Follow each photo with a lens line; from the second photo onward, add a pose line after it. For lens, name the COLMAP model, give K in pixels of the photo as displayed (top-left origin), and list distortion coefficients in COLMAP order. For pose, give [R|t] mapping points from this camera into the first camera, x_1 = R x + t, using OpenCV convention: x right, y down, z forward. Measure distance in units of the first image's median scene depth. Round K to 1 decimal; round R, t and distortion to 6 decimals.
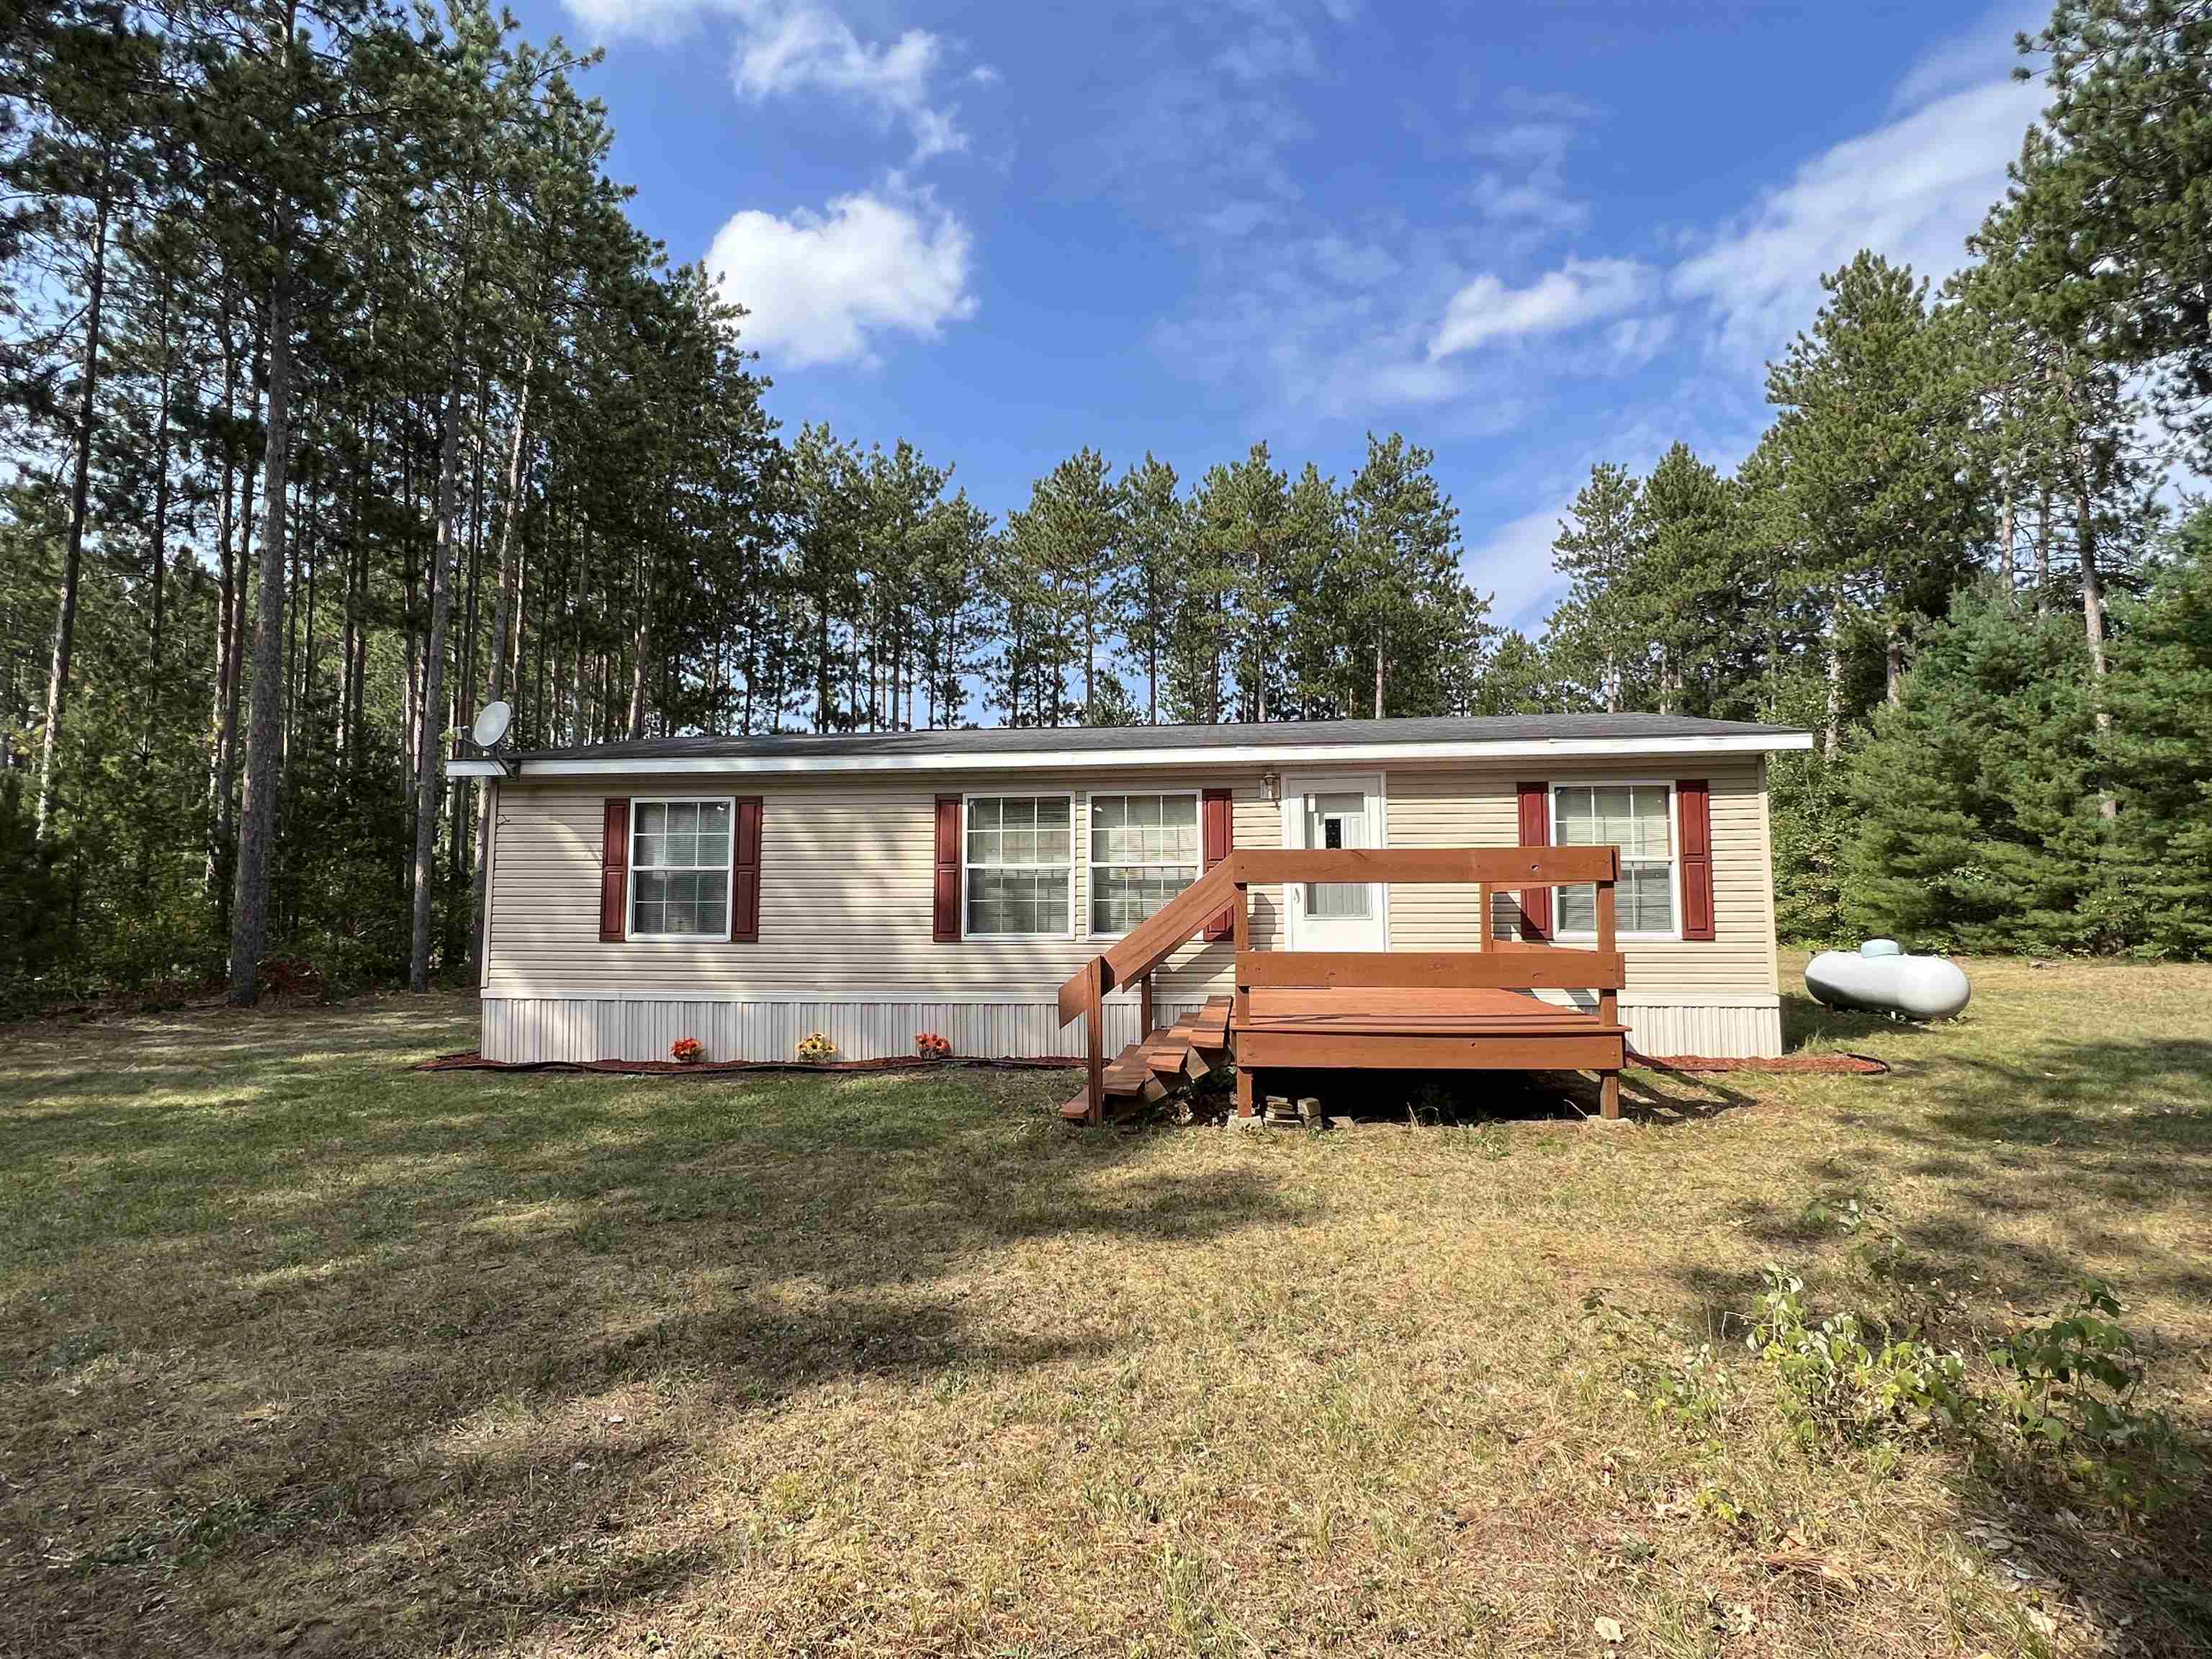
lens RADIAL K [[1072.2, 0, 1097.9], [0, 1072.2, 822.8], [0, 0, 1]] dist [-0.003654, 0.002184]
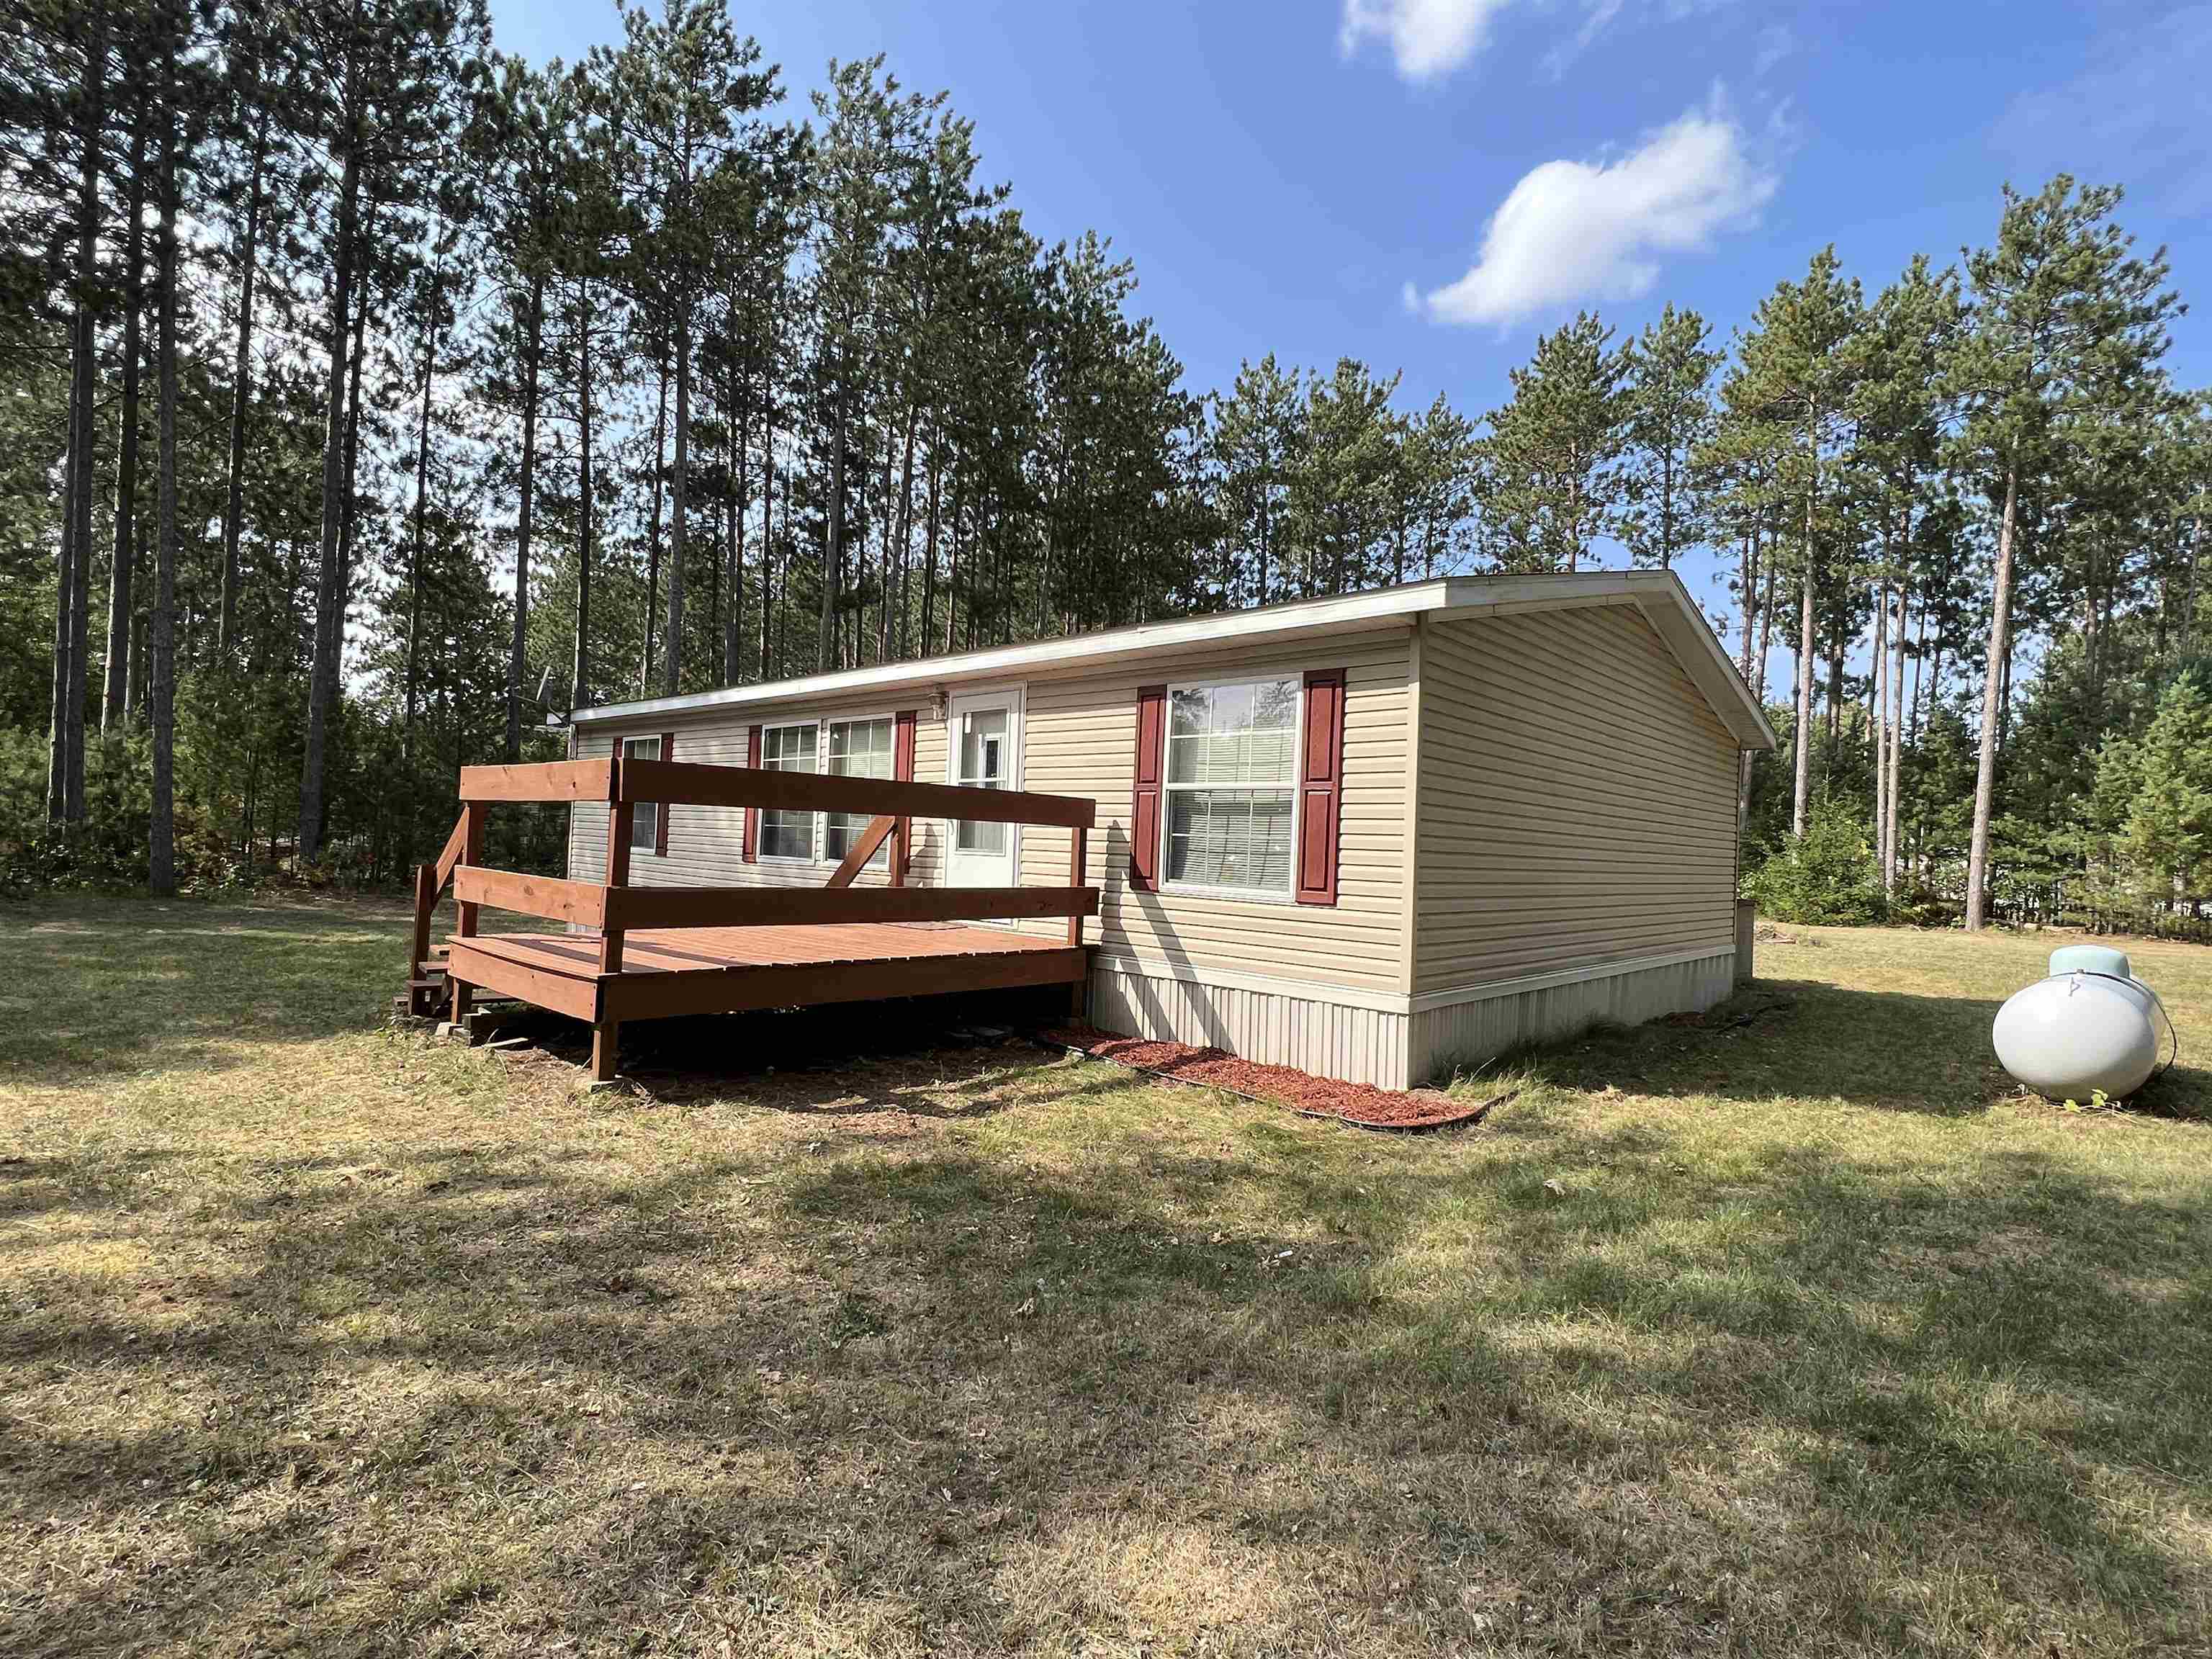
lens RADIAL K [[1072.2, 0, 1091.9], [0, 1072.2, 815.9], [0, 0, 1]] dist [-0.003654, 0.002184]
pose [[0.809935, 0.018573, -0.586226, 0.797249], [0.009265, 0.998969, 0.044451, 0.019608], [0.586447, -0.041434, 0.808927, 0.340313]]
